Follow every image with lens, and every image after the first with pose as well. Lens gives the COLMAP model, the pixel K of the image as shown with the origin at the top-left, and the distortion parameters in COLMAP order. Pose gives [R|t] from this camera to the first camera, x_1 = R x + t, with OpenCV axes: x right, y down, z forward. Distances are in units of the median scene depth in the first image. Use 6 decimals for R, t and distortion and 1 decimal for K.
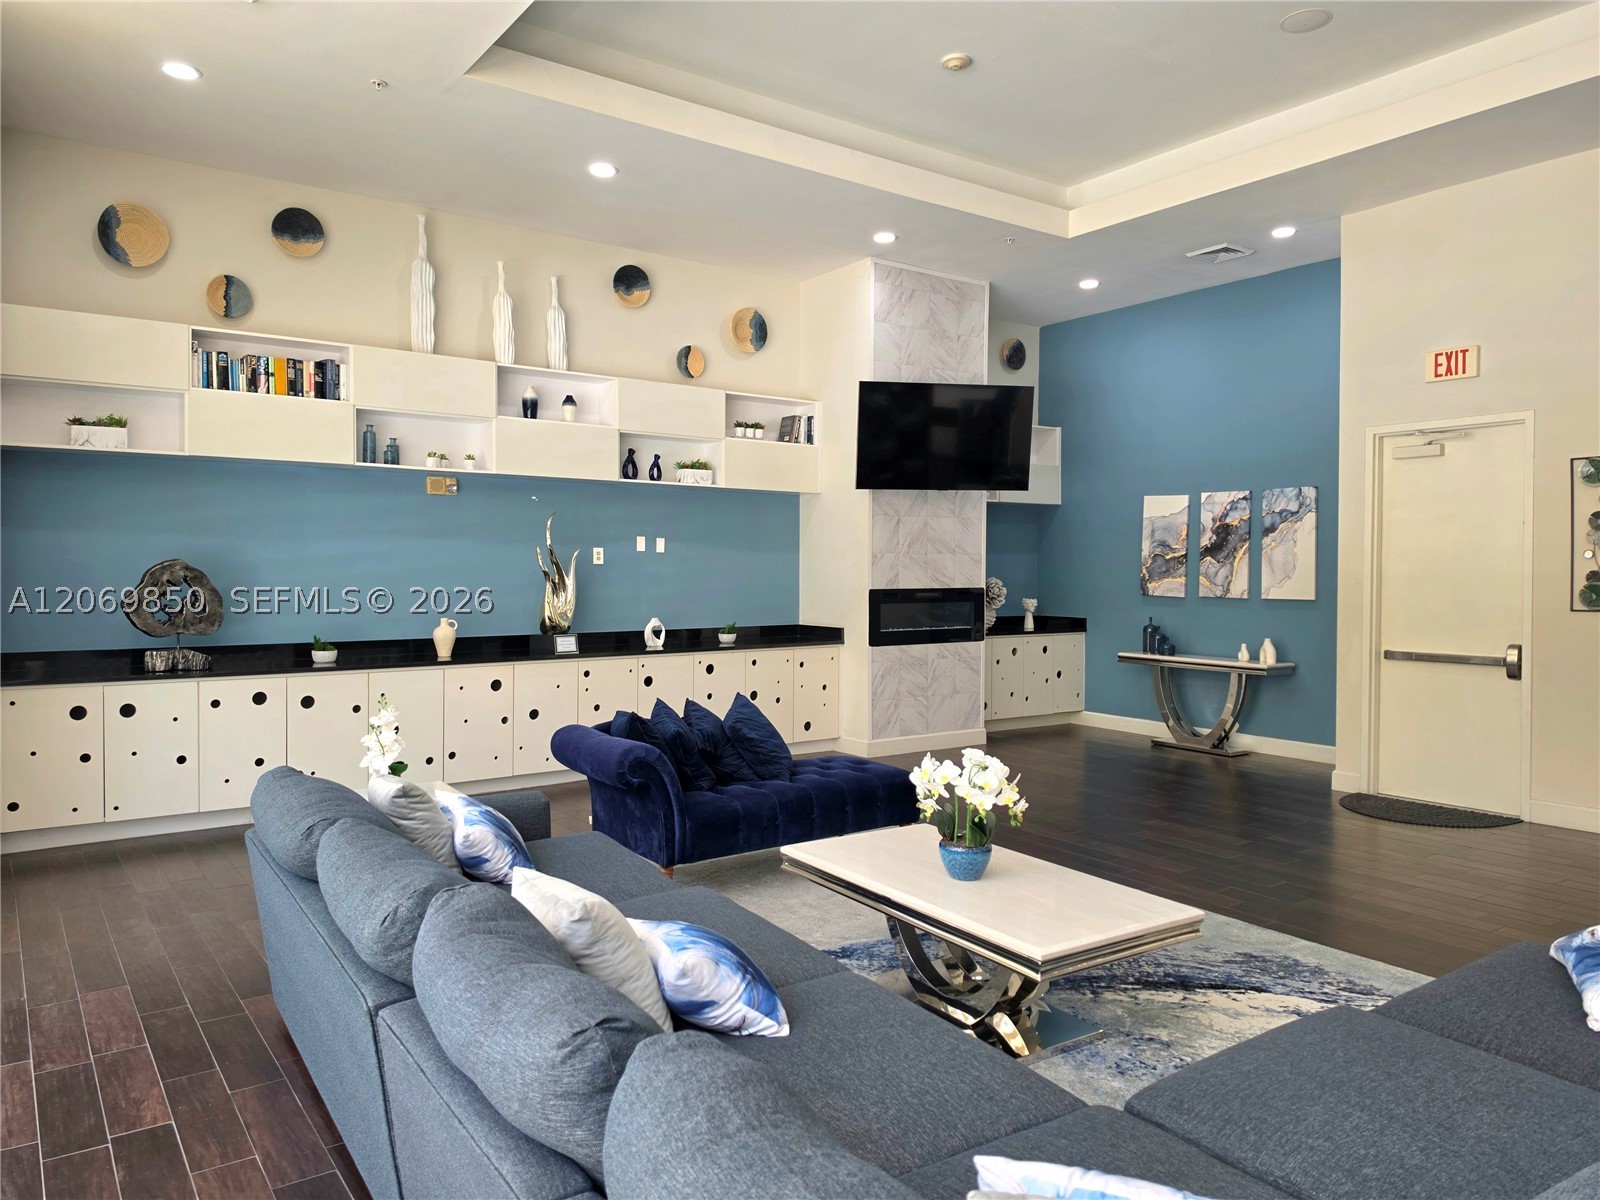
lens RADIAL K [[1104.0, 0, 796.5], [0, 1104.0, 591.3], [0, 0, 1]] dist [0.039873, -0.023286]
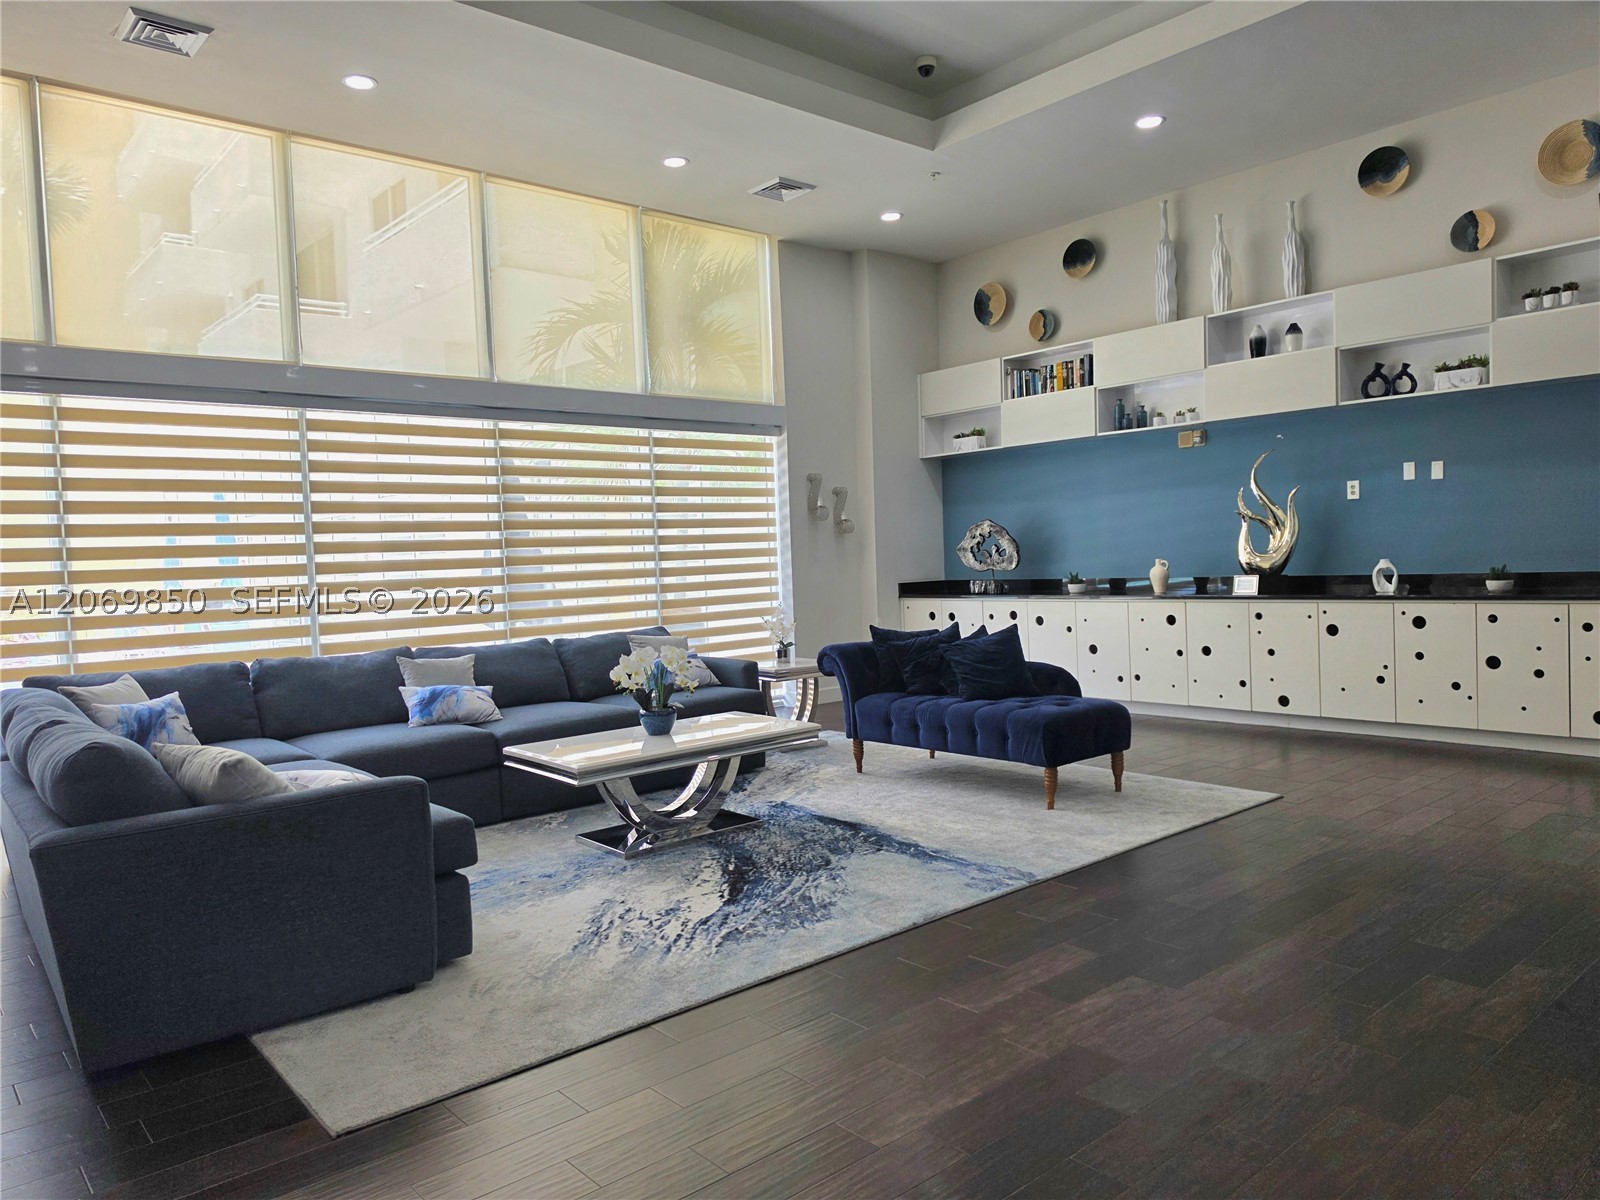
lens RADIAL K [[1104.0, 0, 797.3], [0, 1104.0, 603.3], [0, 0, 1]] dist [0.039873, -0.023286]
pose [[0.076548, 0.030993, -0.996584, 0.786799], [0.010468, 0.999437, 0.031885, 0.029752], [0.997011, -0.012873, 0.076180, 0.548603]]
